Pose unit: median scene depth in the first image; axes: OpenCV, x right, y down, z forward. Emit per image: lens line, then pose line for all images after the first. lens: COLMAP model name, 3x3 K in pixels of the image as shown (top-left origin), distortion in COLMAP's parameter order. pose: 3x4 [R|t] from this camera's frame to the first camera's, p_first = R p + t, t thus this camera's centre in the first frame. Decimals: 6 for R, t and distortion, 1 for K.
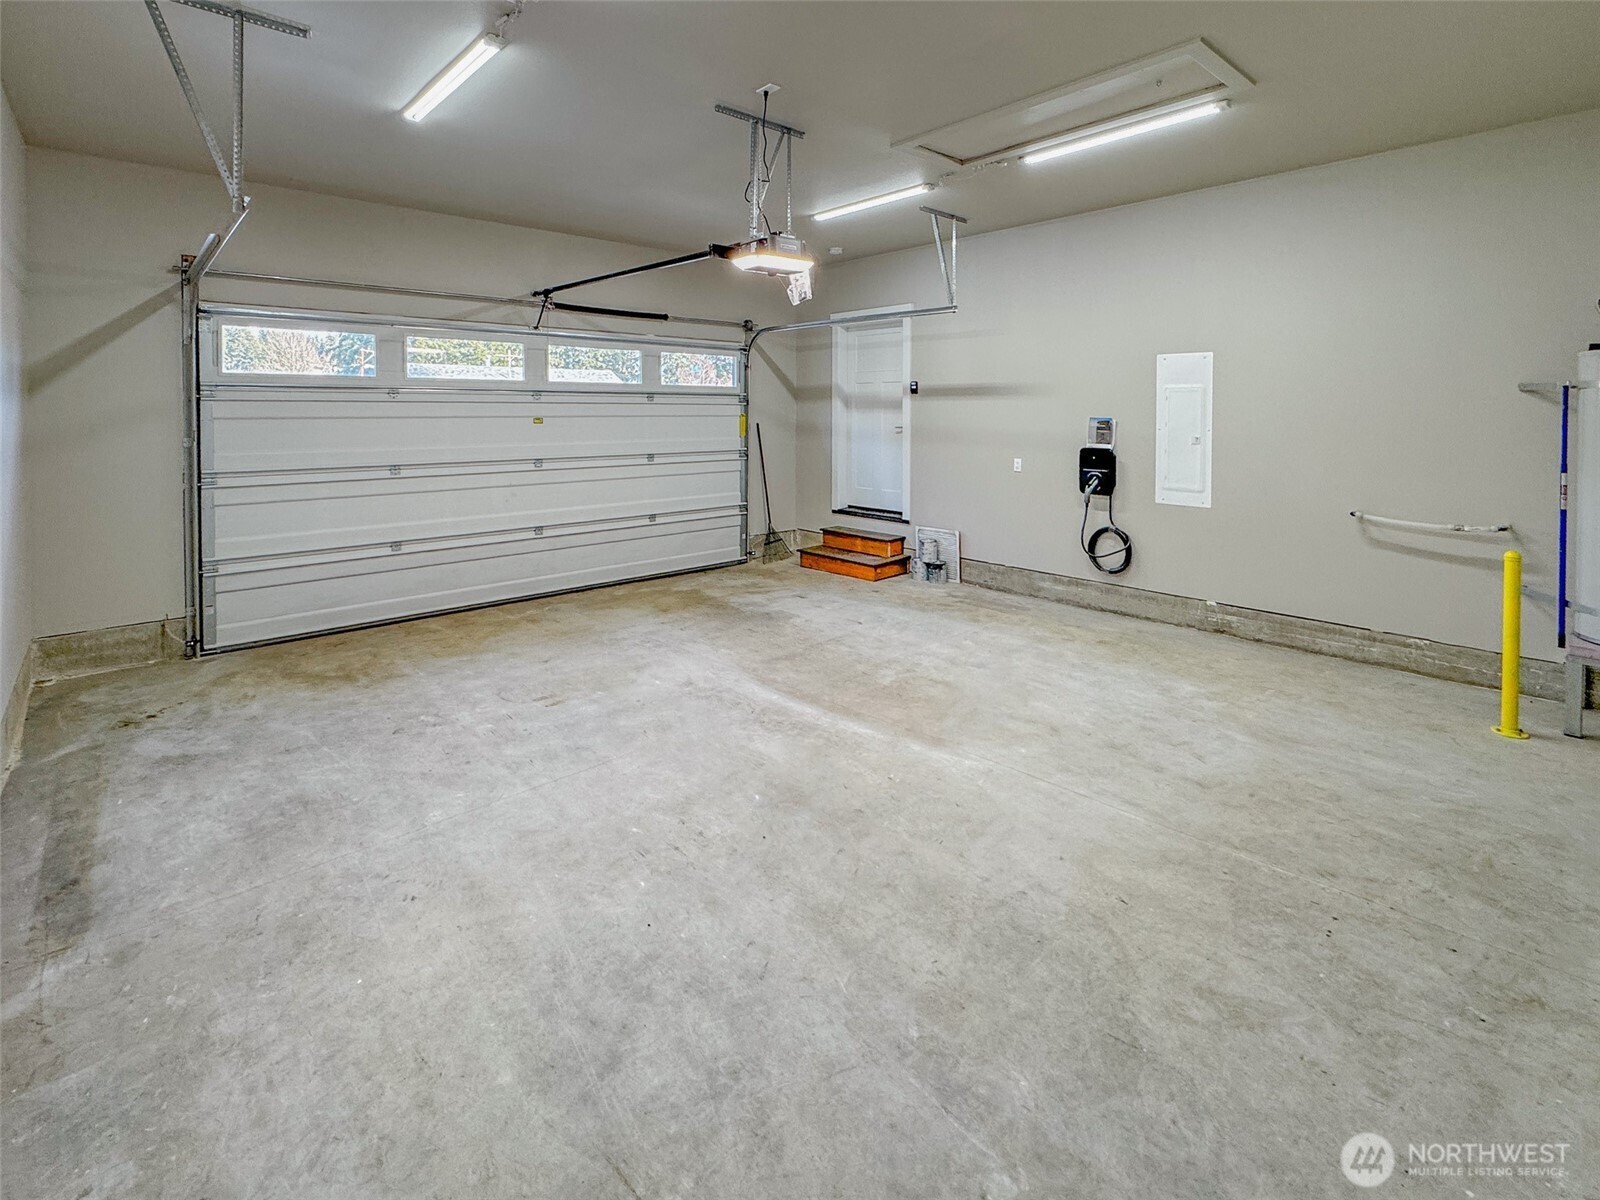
lens RADIAL K [[725.5, 0, 800.0], [0, 725.5, 600.0], [0, 0, 1]] dist [-0.001262, -0.000101]
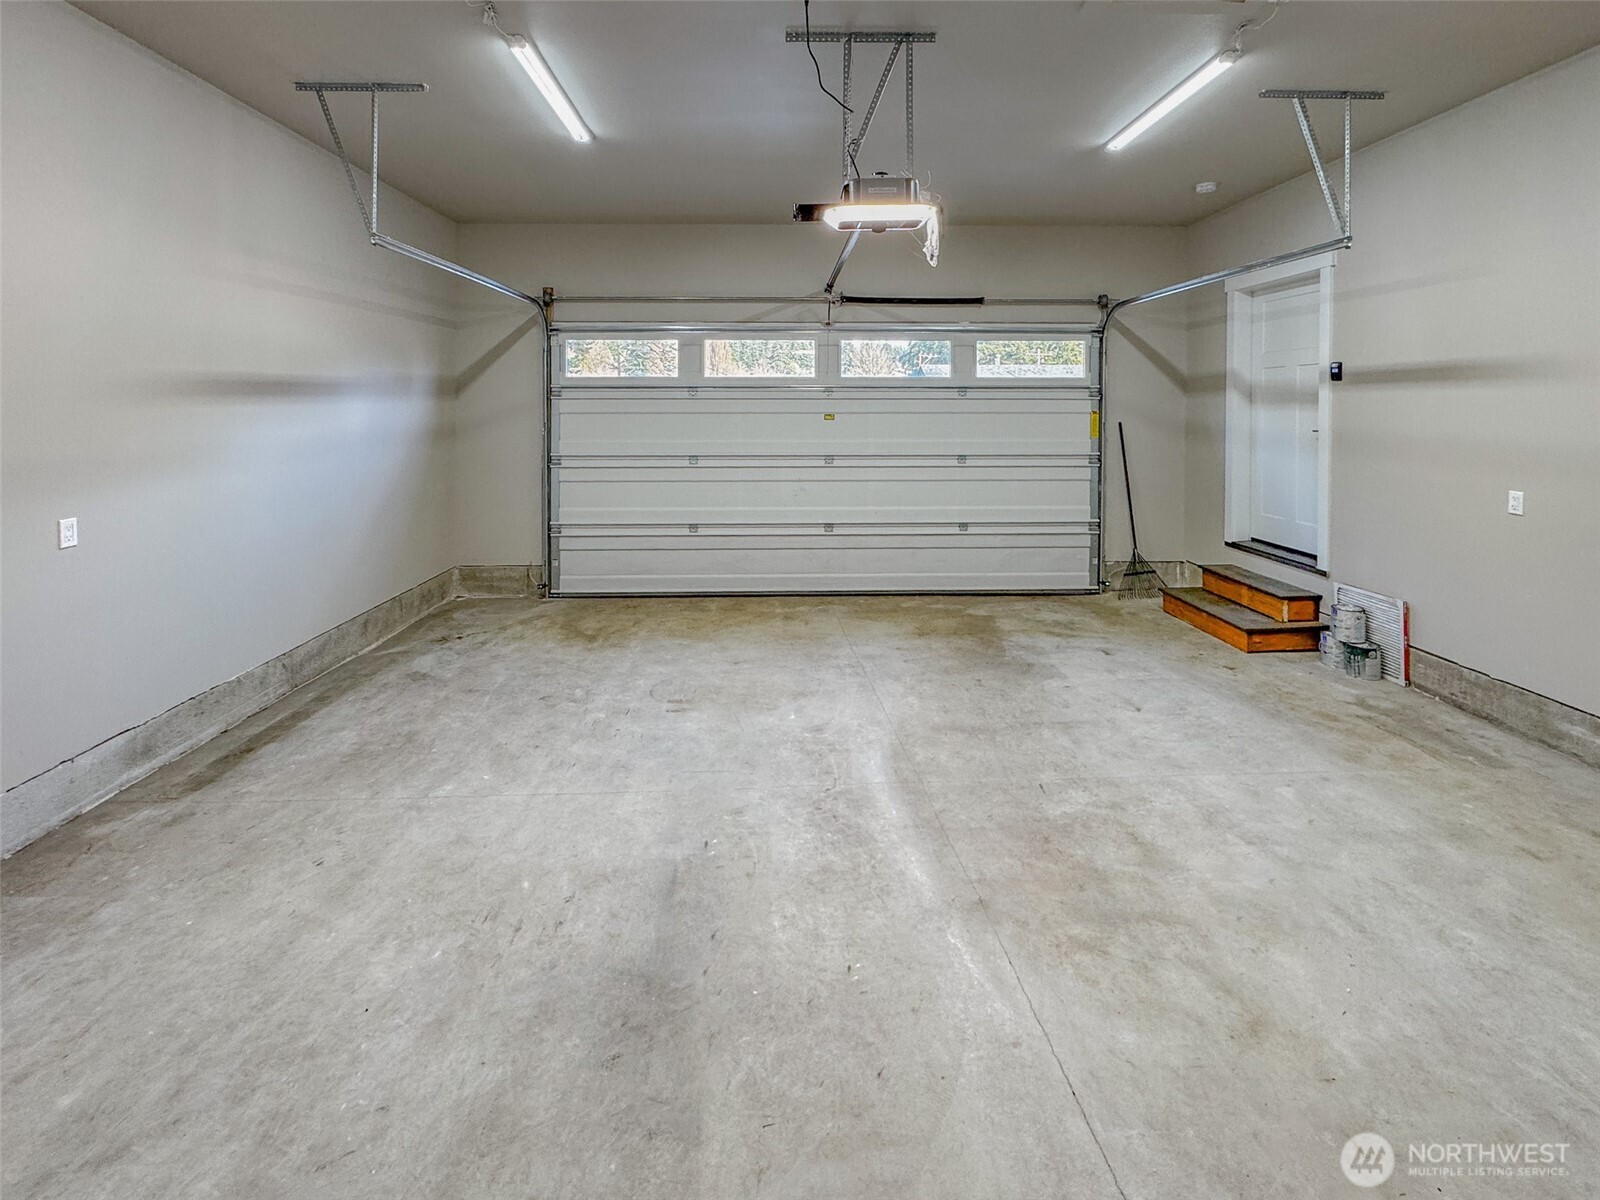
lens RADIAL K [[726.1, 0, 796.7], [0, 726.1, 540.5], [0, 0, 1]] dist [-0.000401, 0.000203]
pose [[0.756160, 0.117405, -0.643769, 0.225476], [-0.163953, 0.986387, -0.012687, -0.055598], [0.633516, 0.115141, 0.765115, 0.212744]]
